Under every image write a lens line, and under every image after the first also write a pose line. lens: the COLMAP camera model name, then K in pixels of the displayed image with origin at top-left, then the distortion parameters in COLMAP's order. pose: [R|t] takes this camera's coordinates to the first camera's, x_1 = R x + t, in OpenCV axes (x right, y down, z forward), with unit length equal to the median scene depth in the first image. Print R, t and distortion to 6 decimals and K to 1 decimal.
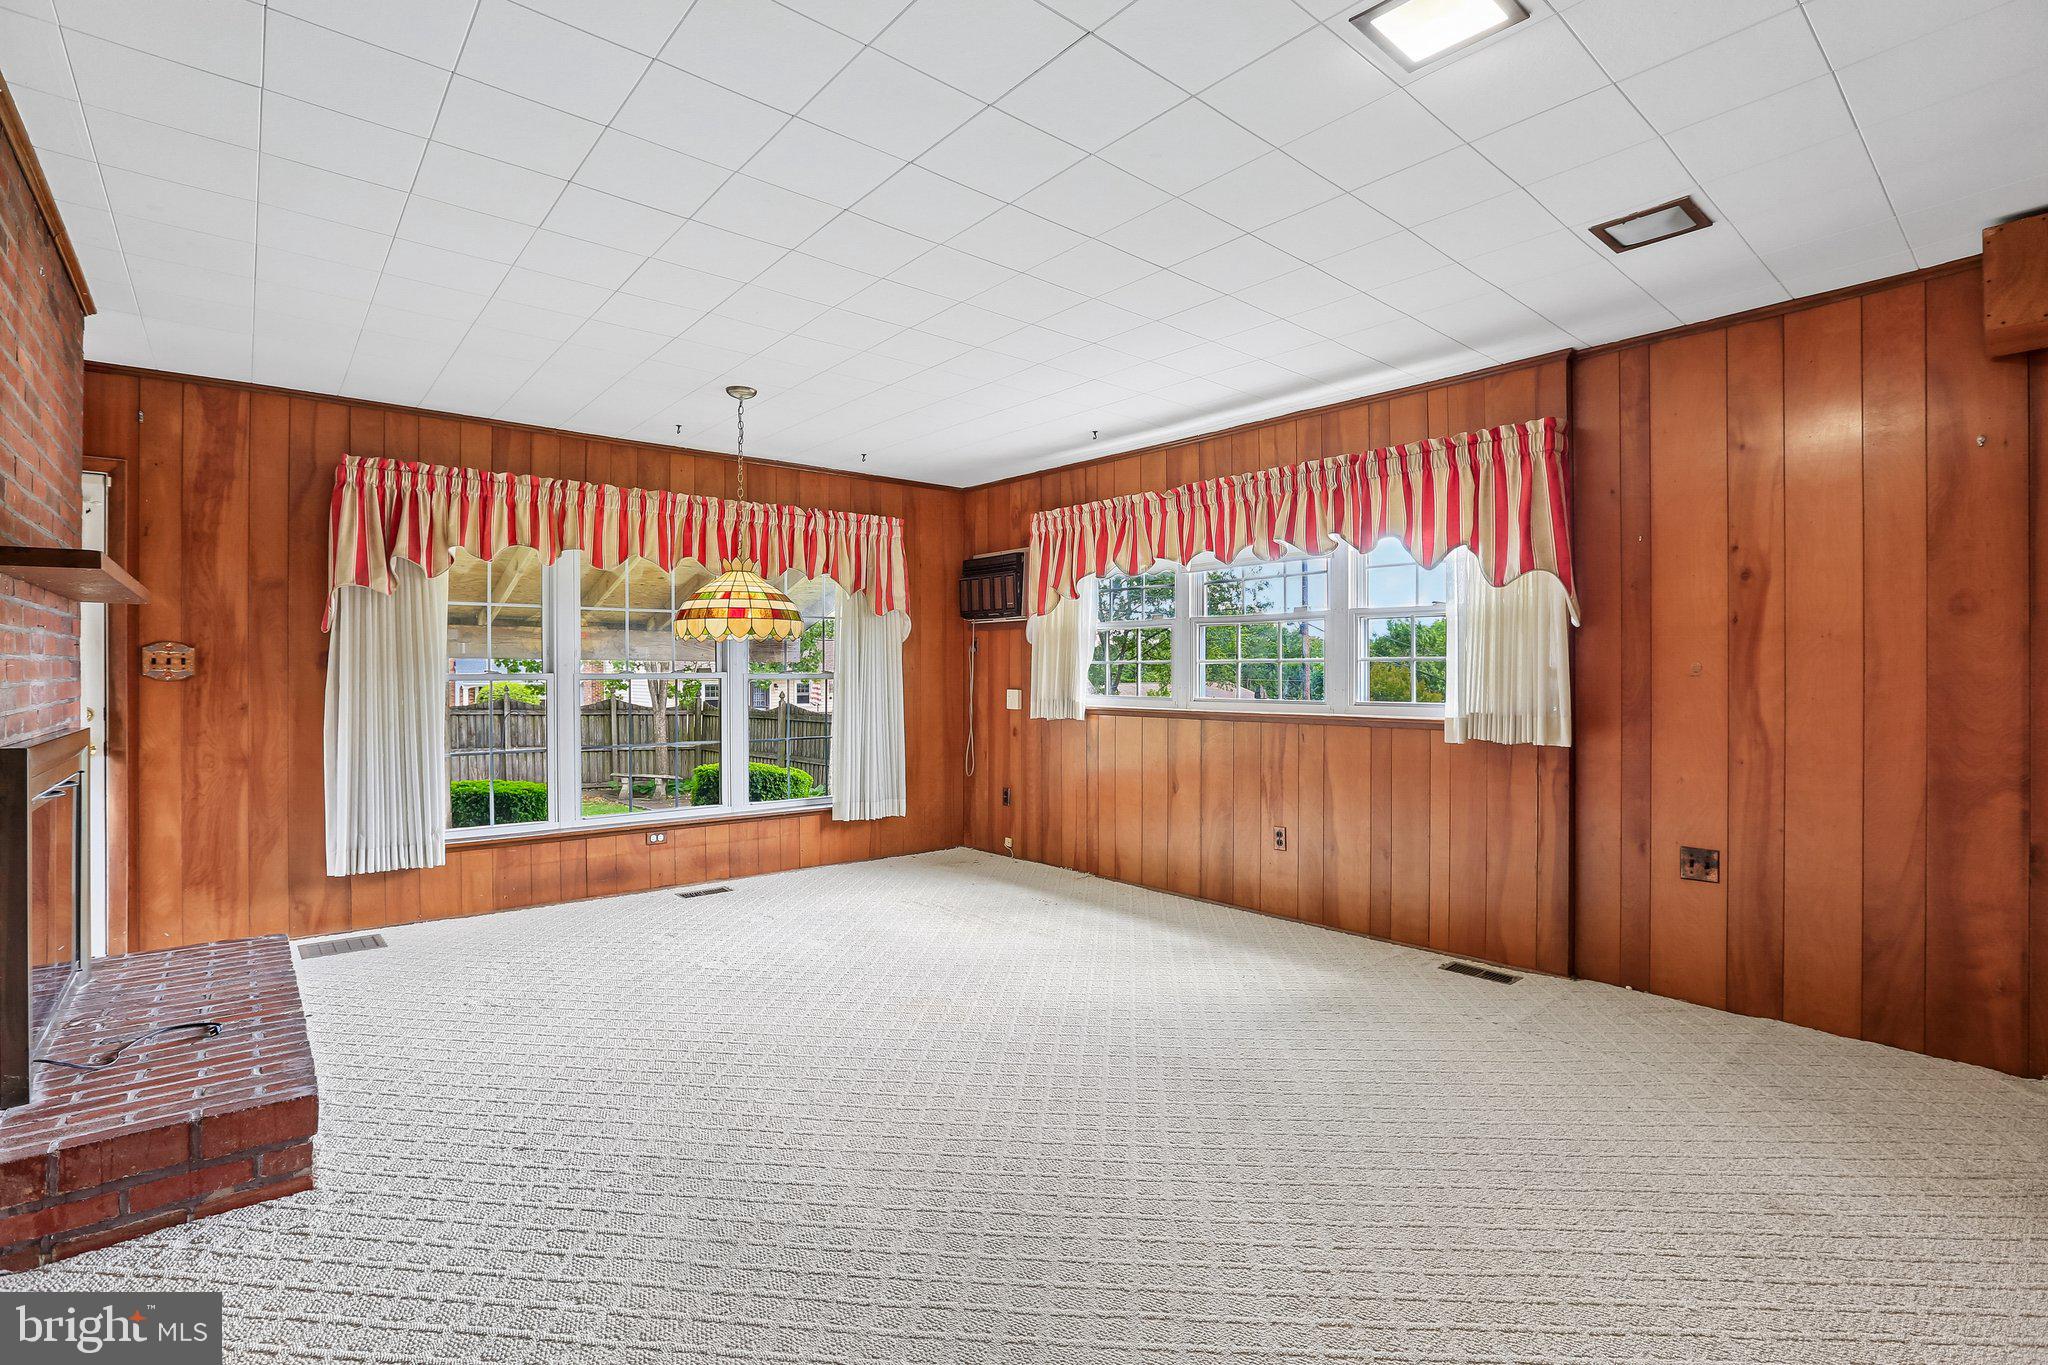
lens RADIAL K [[944.2, 0, 1031.3], [0, 944.2, 686.0], [0, 0, 1]] dist [-0.046629, 0.014524]
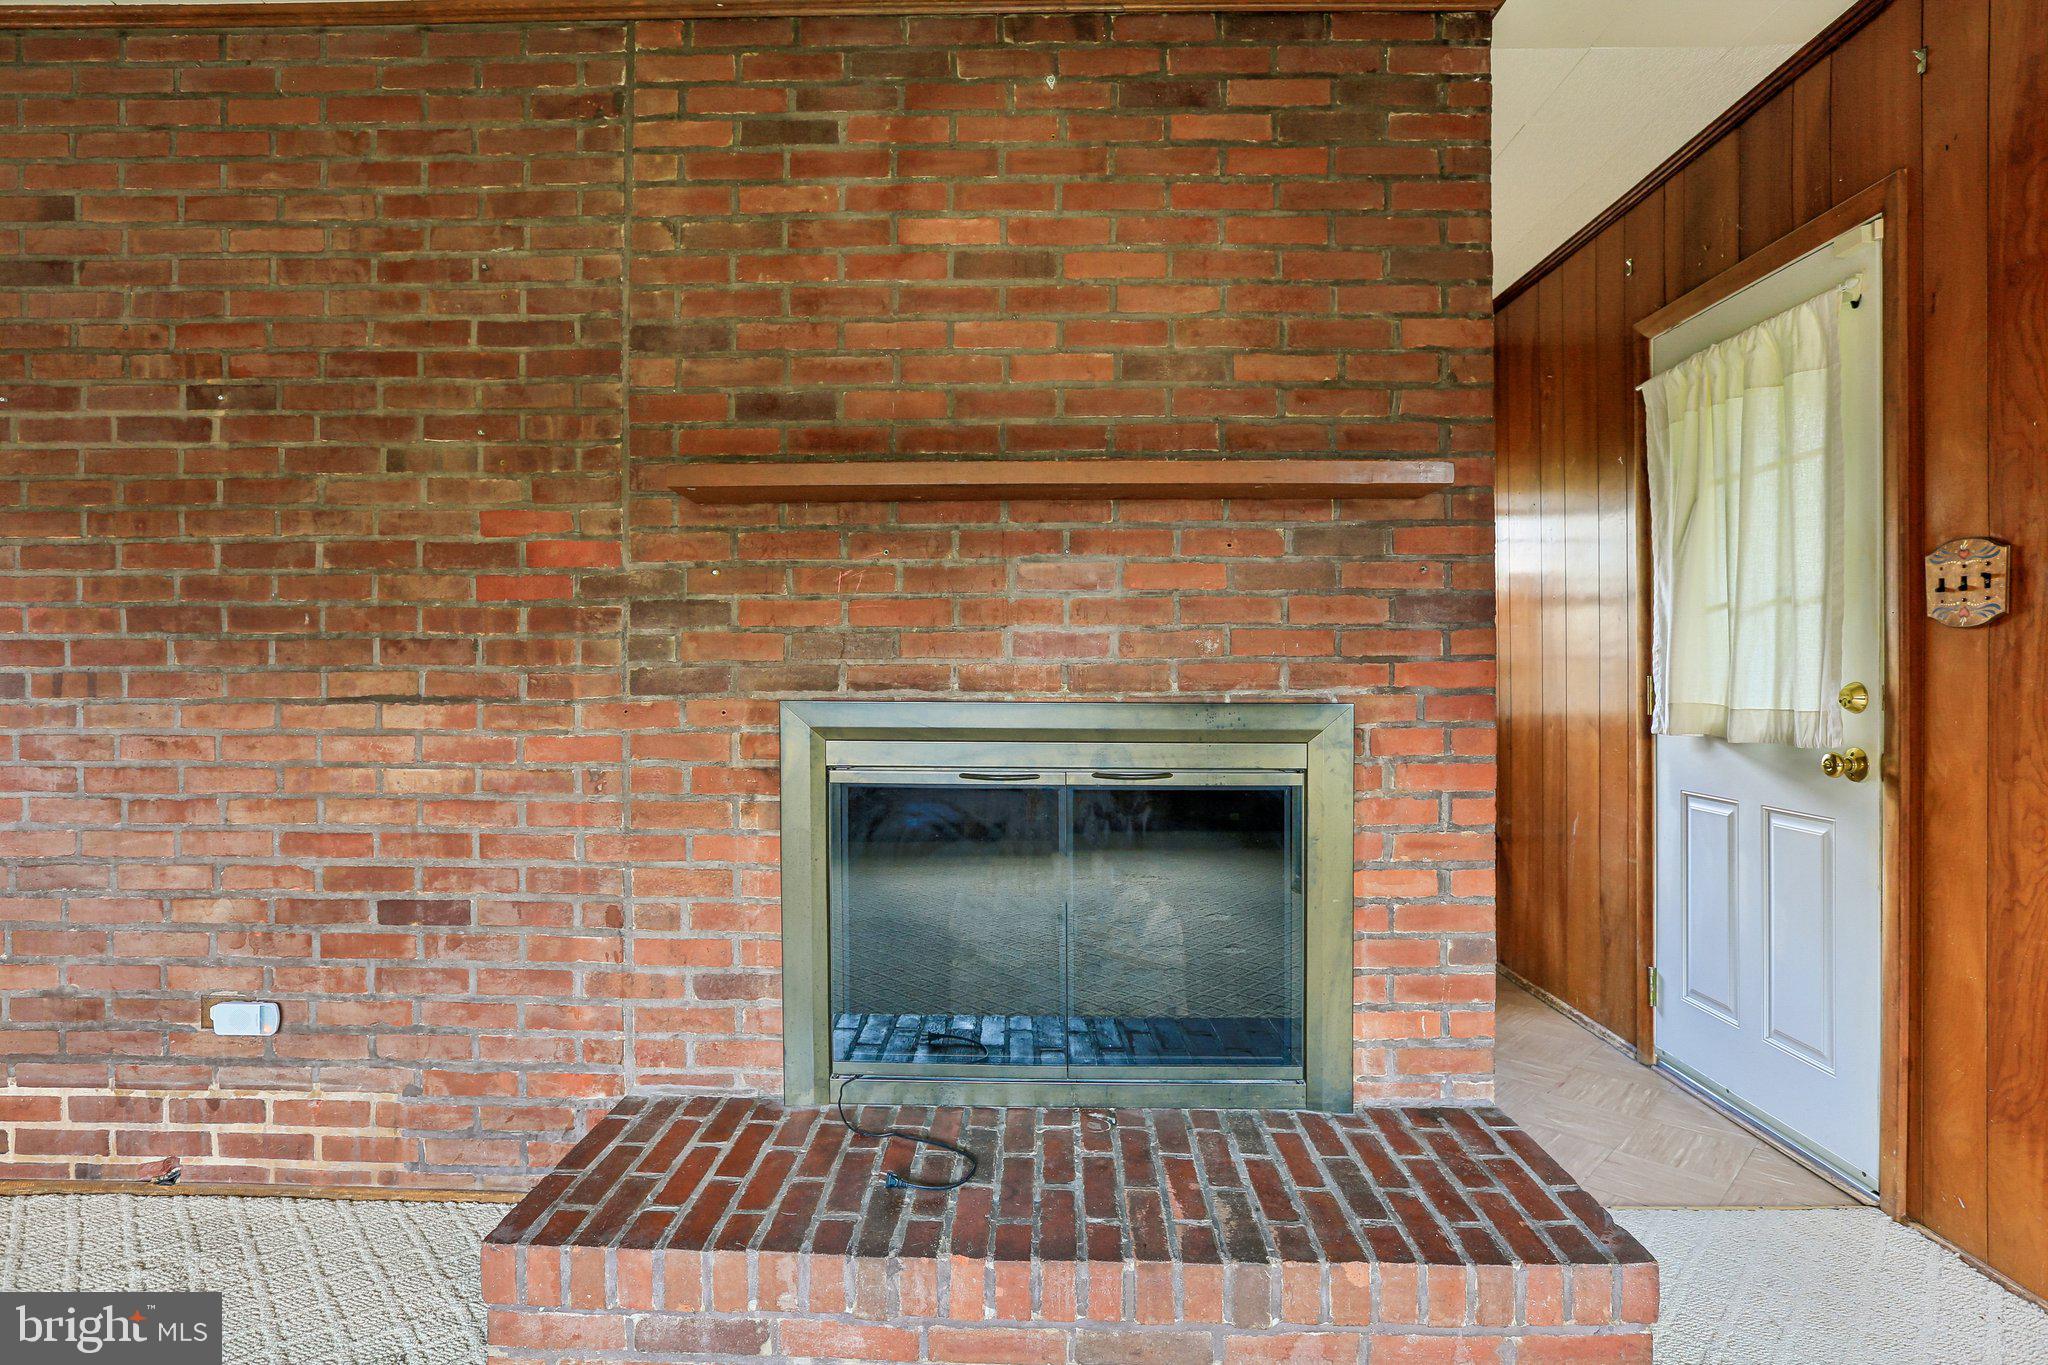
lens RADIAL K [[1013.3, 0, 1068.9], [0, 1013.3, 672.2], [0, 0, 1]] dist [-0.034796, 0.016341]
pose [[-0.681279, 0.006355, -0.731997, -0.298698], [0.003129, 0.999978, 0.005770, 0.011360], [0.732018, 0.001640, -0.681284, 1.007119]]
